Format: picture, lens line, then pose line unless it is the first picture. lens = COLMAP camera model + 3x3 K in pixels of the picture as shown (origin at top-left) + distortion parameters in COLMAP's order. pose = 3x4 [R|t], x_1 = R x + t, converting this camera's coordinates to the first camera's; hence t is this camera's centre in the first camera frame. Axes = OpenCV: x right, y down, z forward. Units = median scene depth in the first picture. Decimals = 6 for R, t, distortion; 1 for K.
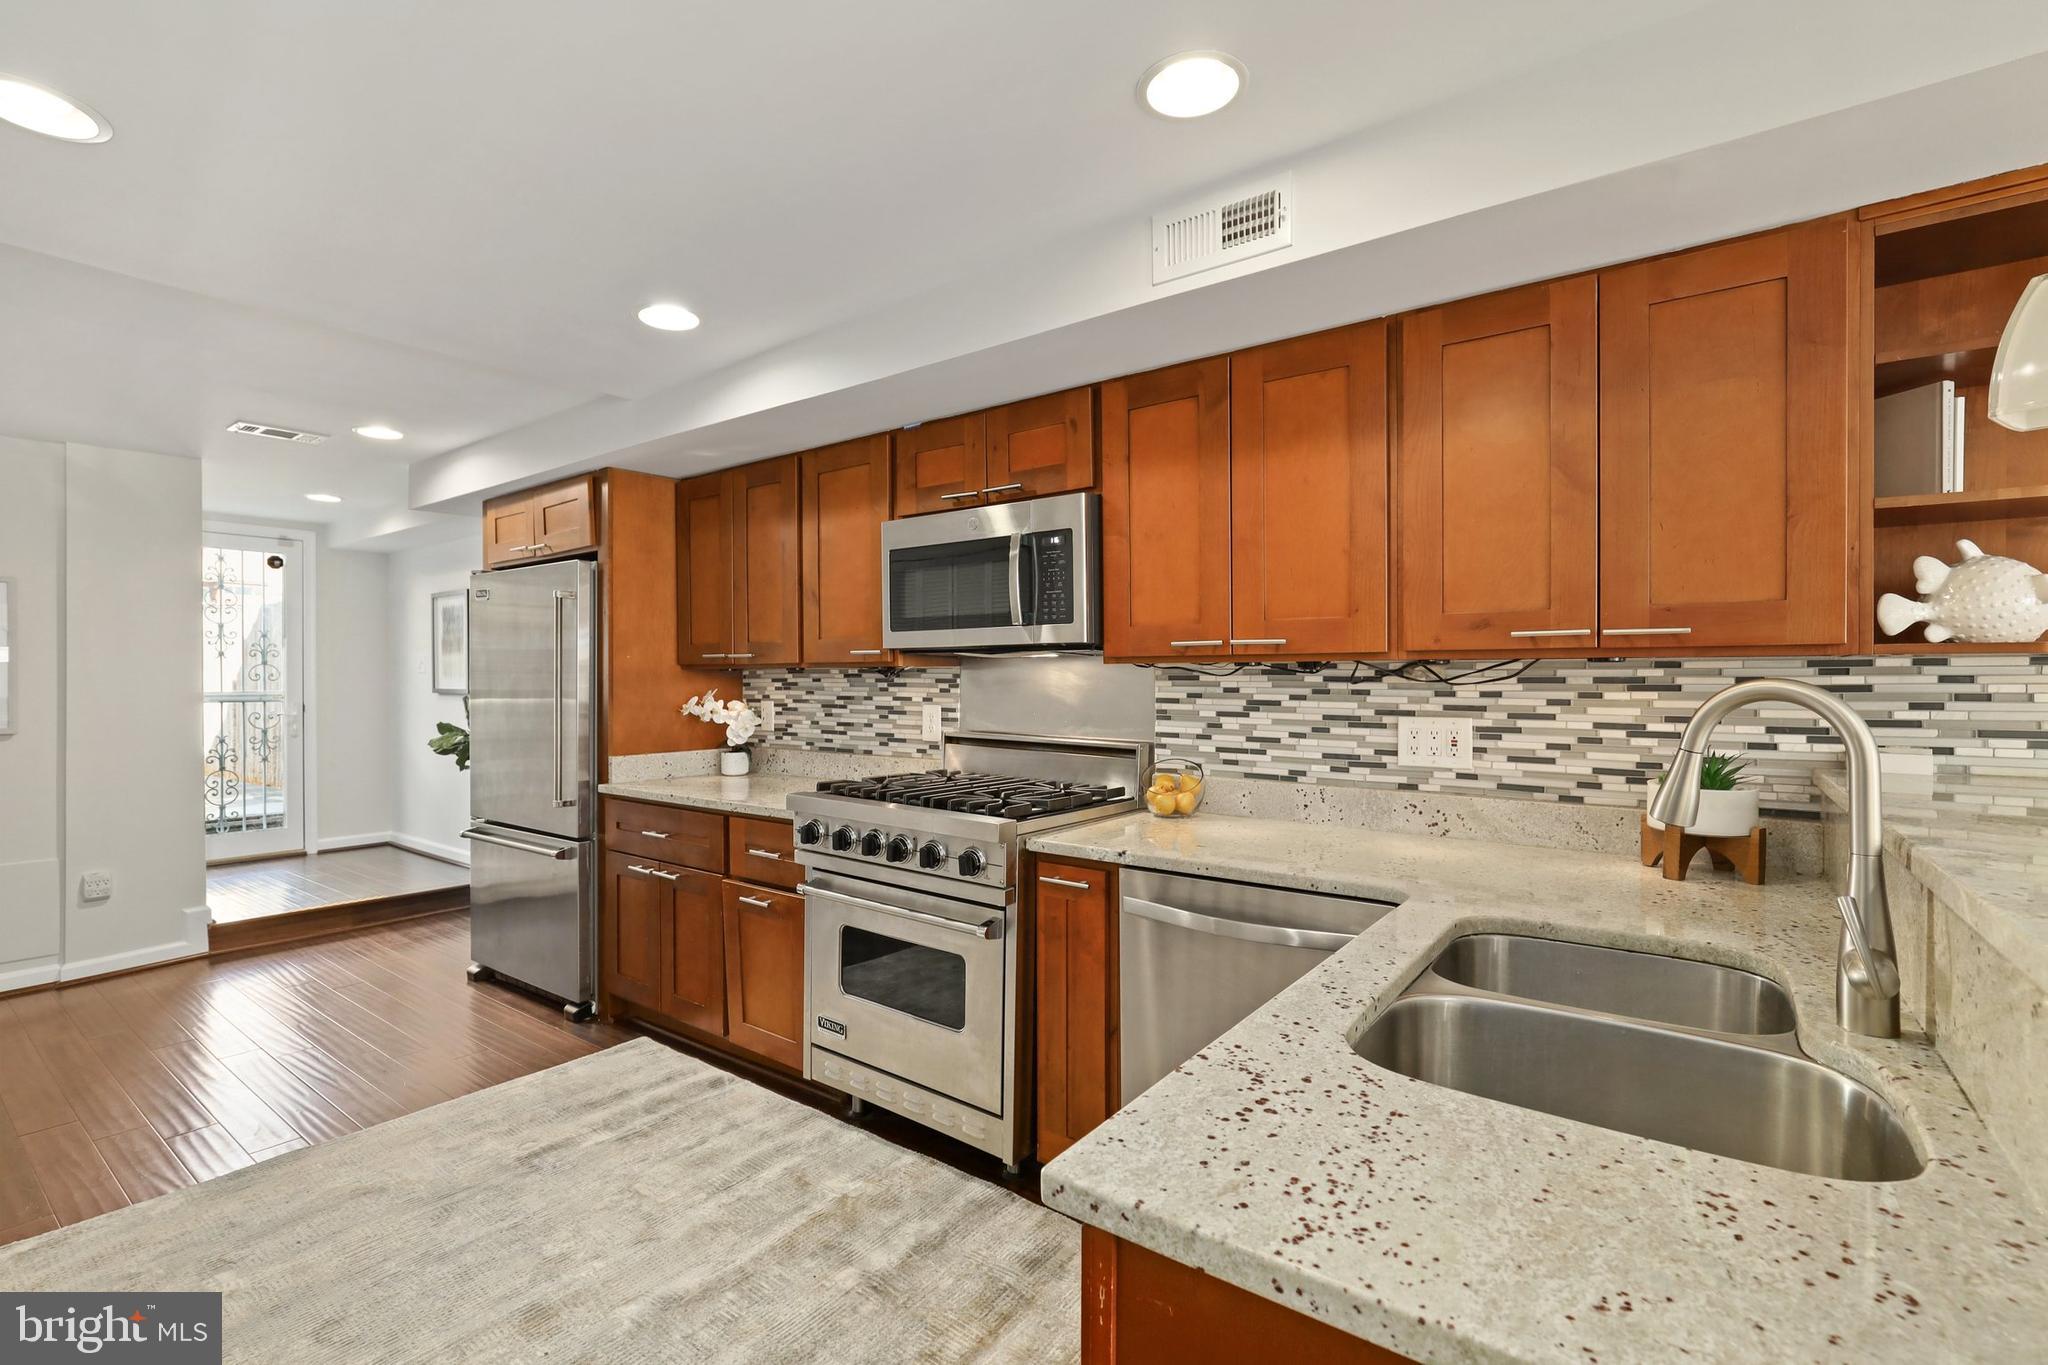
lens RADIAL K [[924.6, 0, 1015.2], [0, 924.6, 683.3], [0, 0, 1]] dist [-0.011567, 0.000660]
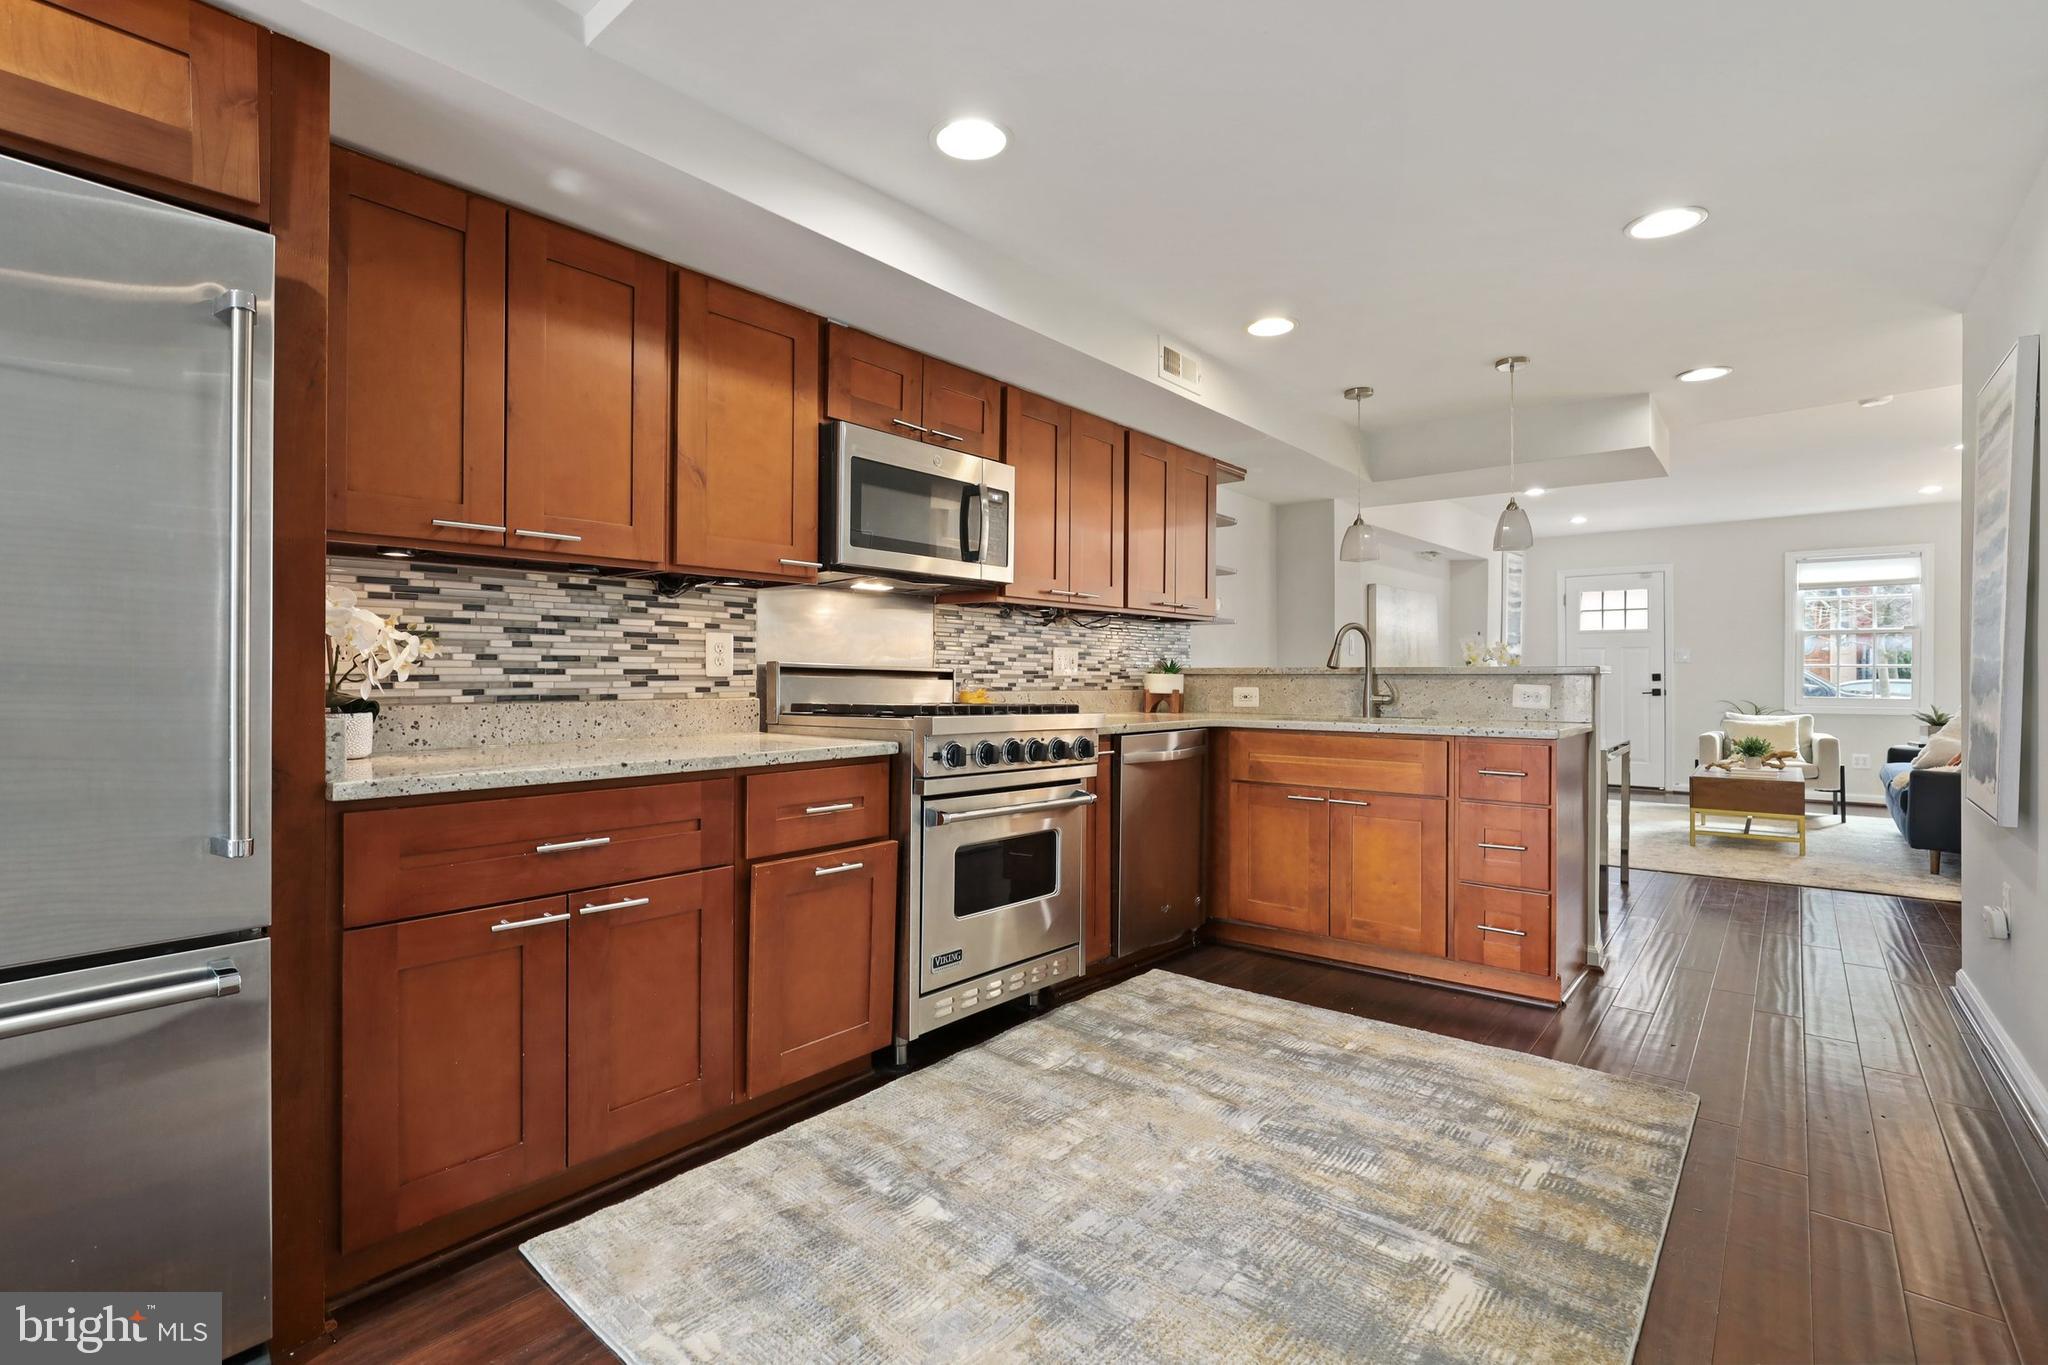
lens RADIAL K [[929.9, 0, 1014.8], [0, 929.9, 674.2], [0, 0, 1]] dist [-0.011666, 0.000244]
pose [[0.056113, 0.002692, 0.998421, -1.167823], [0.004006, 0.999988, -0.002921, 0.082568], [-0.998416, 0.004163, 0.056101, 0.890138]]
